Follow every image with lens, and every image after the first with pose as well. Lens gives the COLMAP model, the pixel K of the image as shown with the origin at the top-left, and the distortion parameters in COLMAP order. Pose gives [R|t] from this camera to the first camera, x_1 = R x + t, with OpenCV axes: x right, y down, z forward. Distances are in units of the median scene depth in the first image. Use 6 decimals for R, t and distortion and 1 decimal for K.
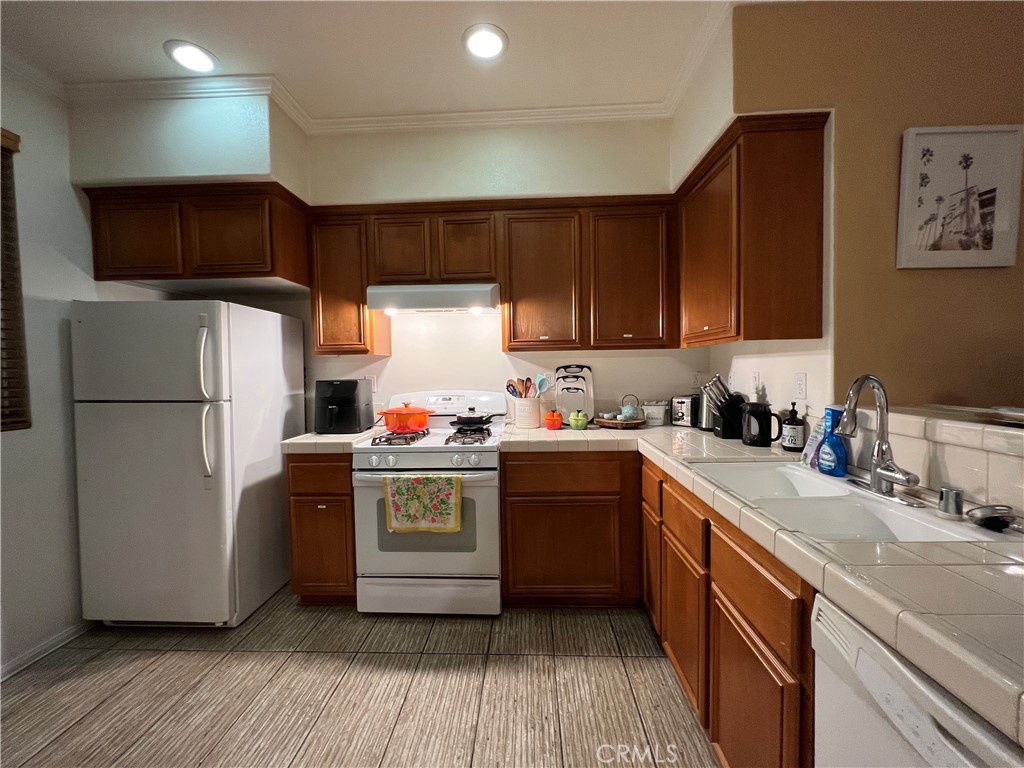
lens RADIAL K [[408.0, 0, 512.0], [0, 408.0, 384.0], [0, 0, 1]] dist [0.000484, -0.000559]
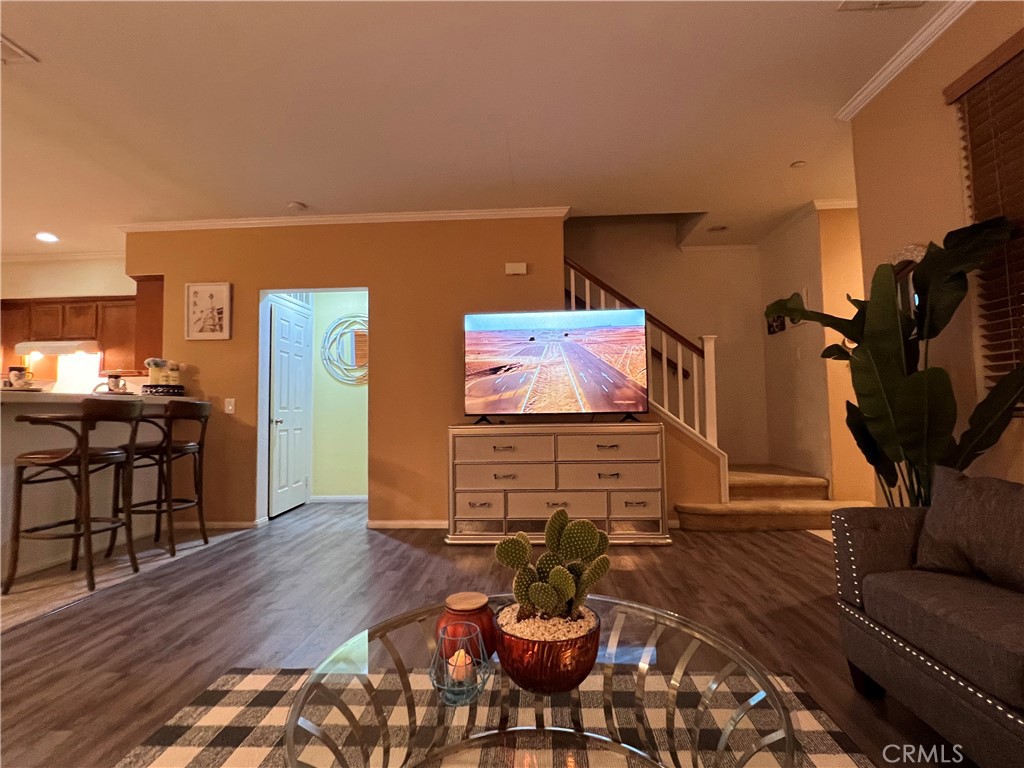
lens RADIAL K [[495.9, 0, 512.0], [0, 495.9, 384.0], [0, 0, 1]] dist [-0.000752, 0.000202]
pose [[0.999954, -0.001909, -0.009379, 2.901457], [0.001064, 0.996004, -0.089307, 0.237841], [0.009512, 0.089293, 0.995960, -1.861602]]
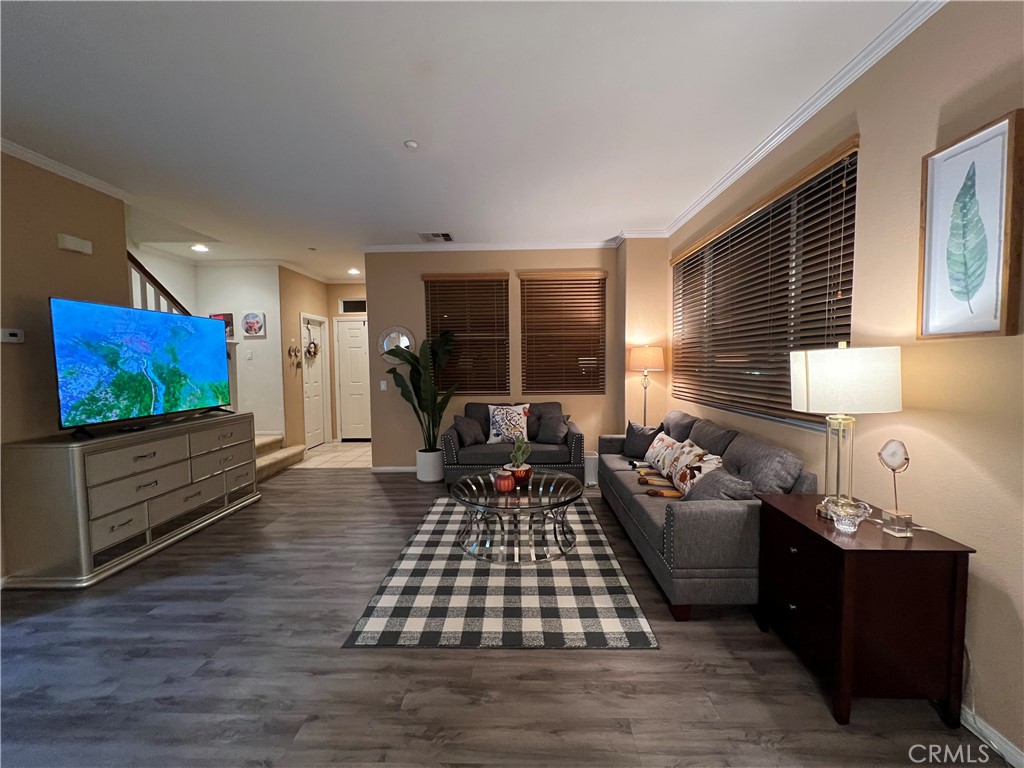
lens RADIAL K [[408.0, 0, 512.0], [0, 408.0, 384.0], [0, 0, 1]] dist [0.000484, -0.000559]
pose [[-0.020038, -0.038576, 0.999055, 0.944281], [0.048598, 0.998037, 0.039512, 0.011336], [-0.998617, 0.049344, -0.018124, -1.093155]]
